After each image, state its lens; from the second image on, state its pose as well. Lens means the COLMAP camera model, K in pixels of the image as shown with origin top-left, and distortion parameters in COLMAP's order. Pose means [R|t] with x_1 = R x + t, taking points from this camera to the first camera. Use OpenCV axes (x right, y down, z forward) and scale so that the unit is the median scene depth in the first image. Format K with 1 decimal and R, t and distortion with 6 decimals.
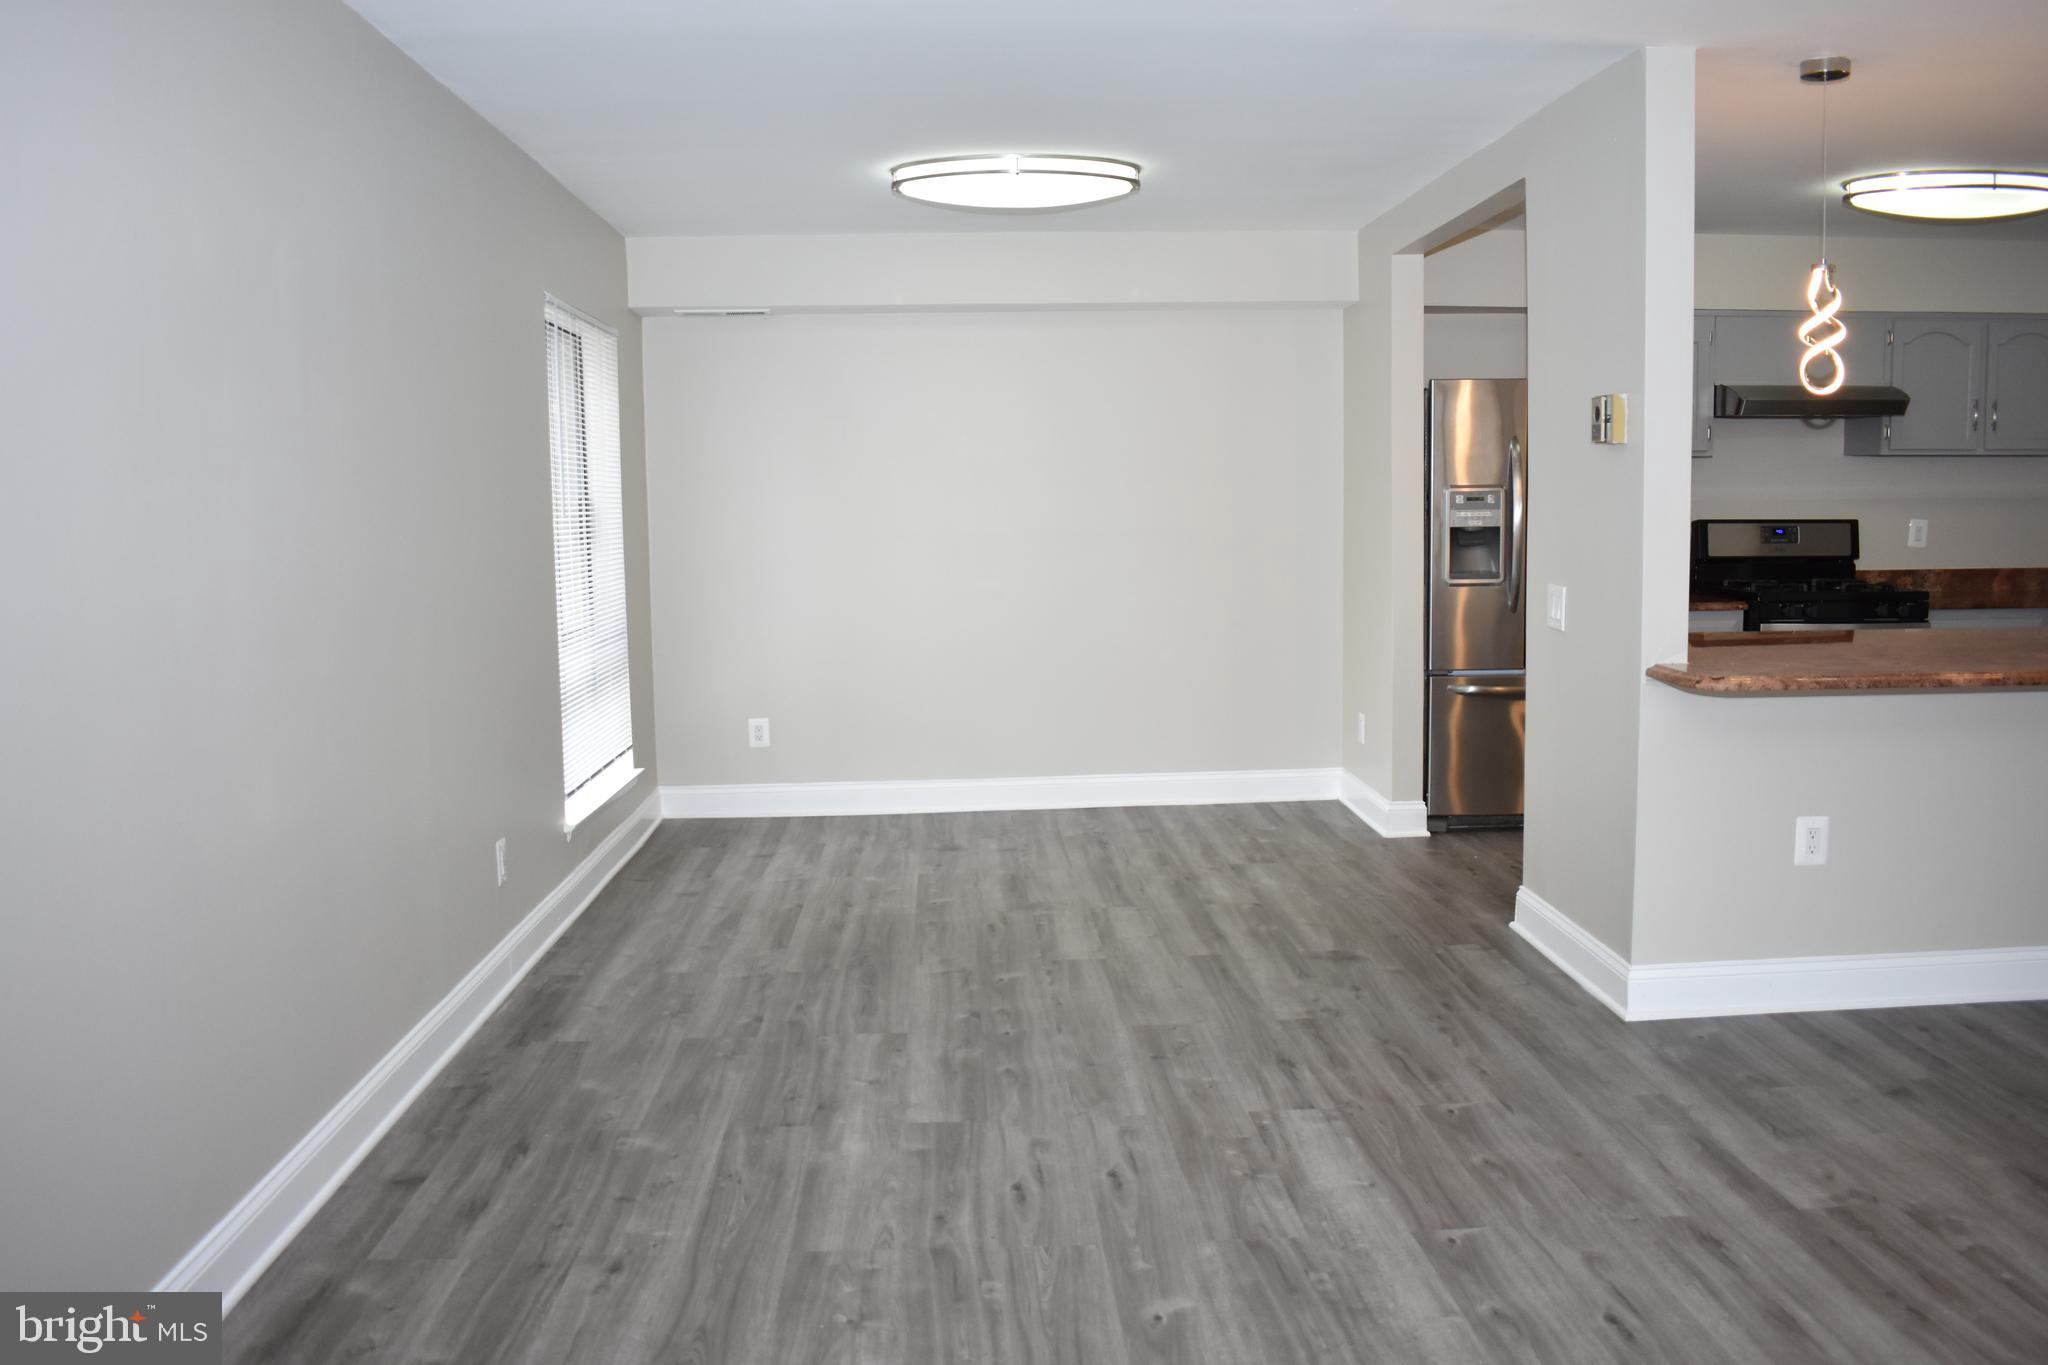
lens RADIAL K [[1629.2, 0, 1030.2], [0, 1629.2, 683.4], [0, 0, 1]] dist [-0.092812, 0.010740]
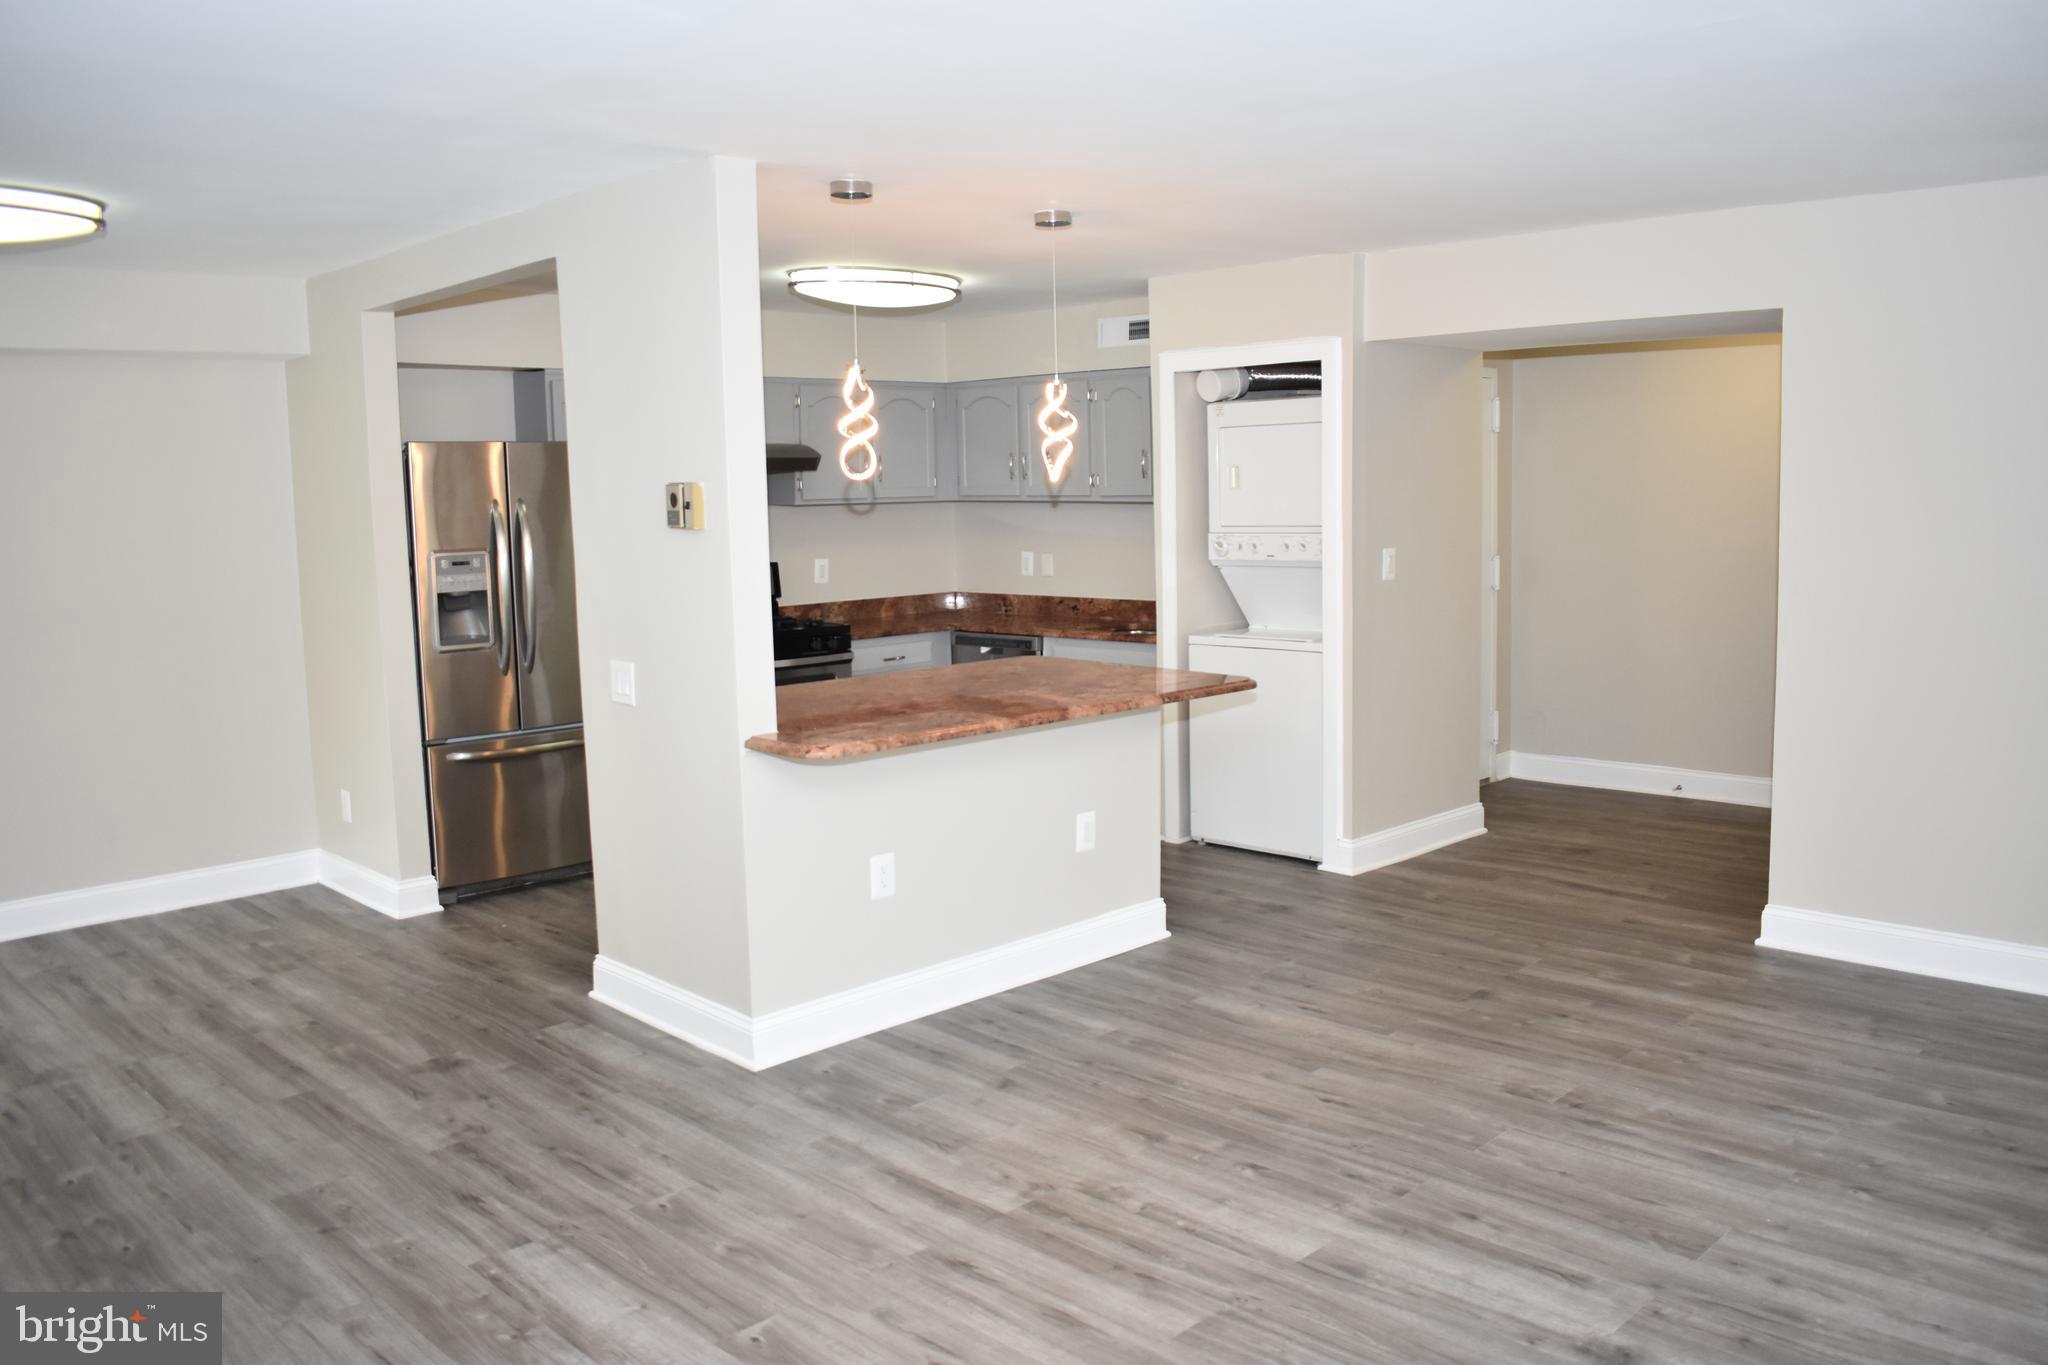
lens RADIAL K [[1597.6, 0, 1026.4], [0, 1597.6, 676.6], [0, 0, 1]] dist [-0.095056, 0.014562]
pose [[0.743205, -0.078830, 0.664404, -0.194450], [0.084467, 0.996144, 0.023705, -0.067782], [-0.663711, 0.038503, 0.746998, 0.096354]]
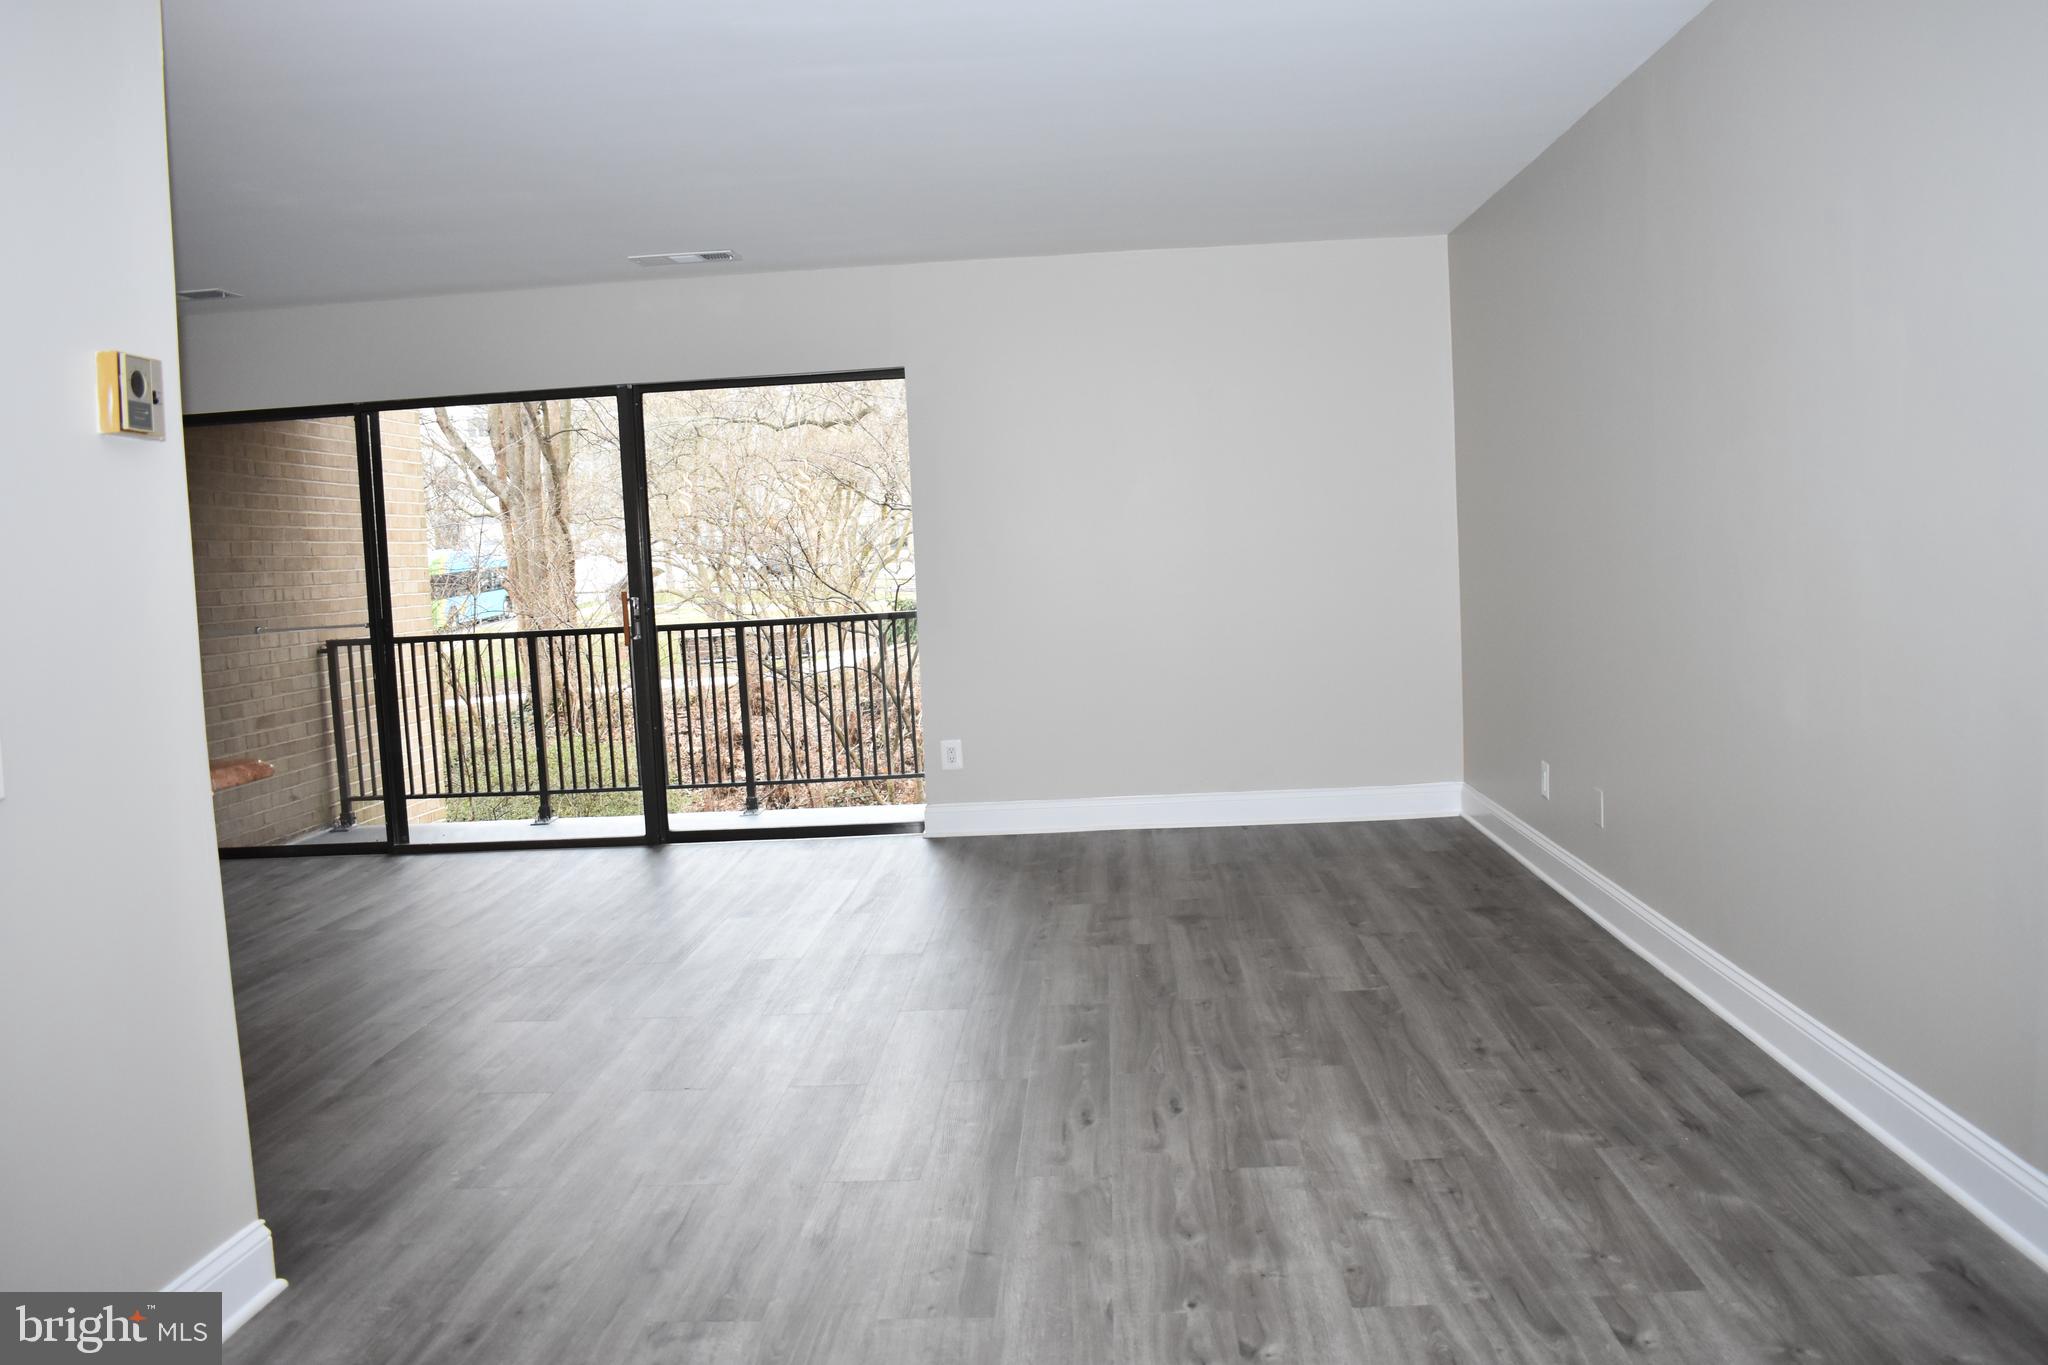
lens RADIAL K [[1634.5, 0, 1028.6], [0, 1634.5, 683.5], [0, 0, 1]] dist [-0.094267, 0.008535]
pose [[-0.993261, 0.053943, 0.102580, -0.032306], [0.072784, 0.979107, 0.189875, -0.167864], [-0.090195, 0.196062, -0.976435, 1.790360]]
